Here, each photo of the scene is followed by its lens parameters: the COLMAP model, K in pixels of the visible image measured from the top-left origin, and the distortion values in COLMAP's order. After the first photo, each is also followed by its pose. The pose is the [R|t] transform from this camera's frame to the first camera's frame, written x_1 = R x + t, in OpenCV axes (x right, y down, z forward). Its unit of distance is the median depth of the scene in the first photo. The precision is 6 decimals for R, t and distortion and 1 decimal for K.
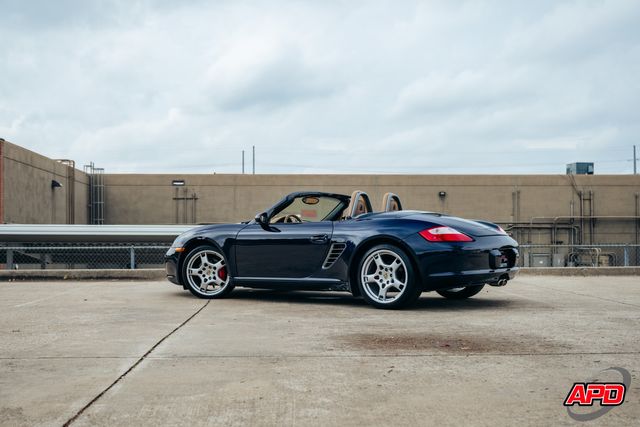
lens RADIAL K [[823.1, 0, 320.0], [0, 823.1, 213.5], [0, 0, 1]] dist [0.001351, 0.002341]
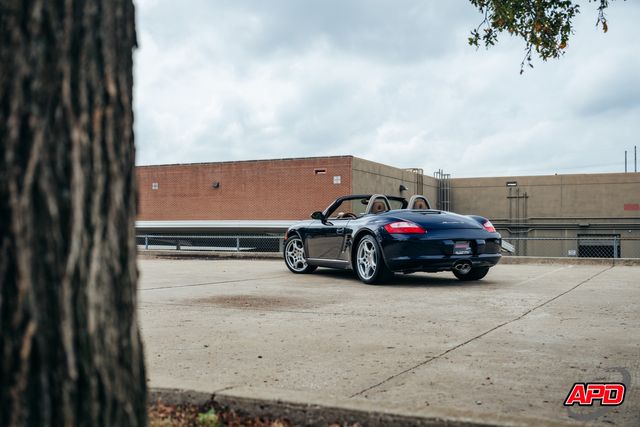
lens RADIAL K [[699.9, 0, 320.0], [0, 699.9, 213.5], [0, 0, 1]] dist [-0.008658, 0.002845]
pose [[0.864753, -0.009356, -0.502111, 0.476916], [0.011884, 0.999928, 0.001835, -0.000333], [0.502057, -0.007554, 0.864801, -0.011585]]
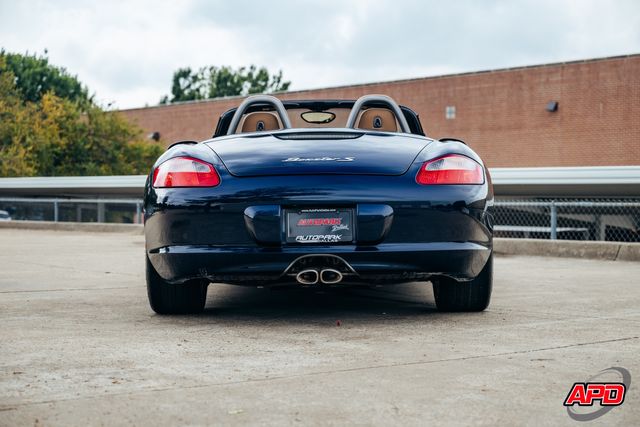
lens RADIAL K [[1249.0, 0, 320.0], [0, 1249.0, 213.5], [0, 0, 1]] dist [0.010491, -0.302282]
pose [[0.558545, 0.012673, -0.829377, 0.681461], [0.024264, 0.999206, 0.031609, 0.022269], [0.829119, -0.037779, 0.557794, 0.514147]]
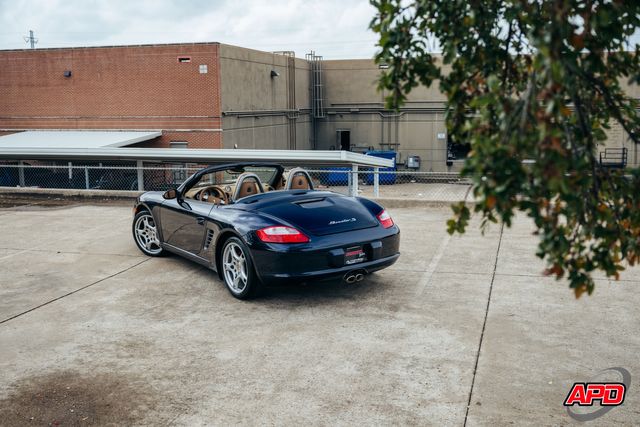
lens RADIAL K [[688.0, 0, 320.0], [0, 688.0, 213.5], [0, 0, 1]] dist [-0.002221, 0.000195]
pose [[0.941779, 0.045990, -0.333073, 0.384416], [0.021276, 0.980465, 0.195540, -0.131372], [0.335559, -0.191242, 0.922403, 0.199249]]
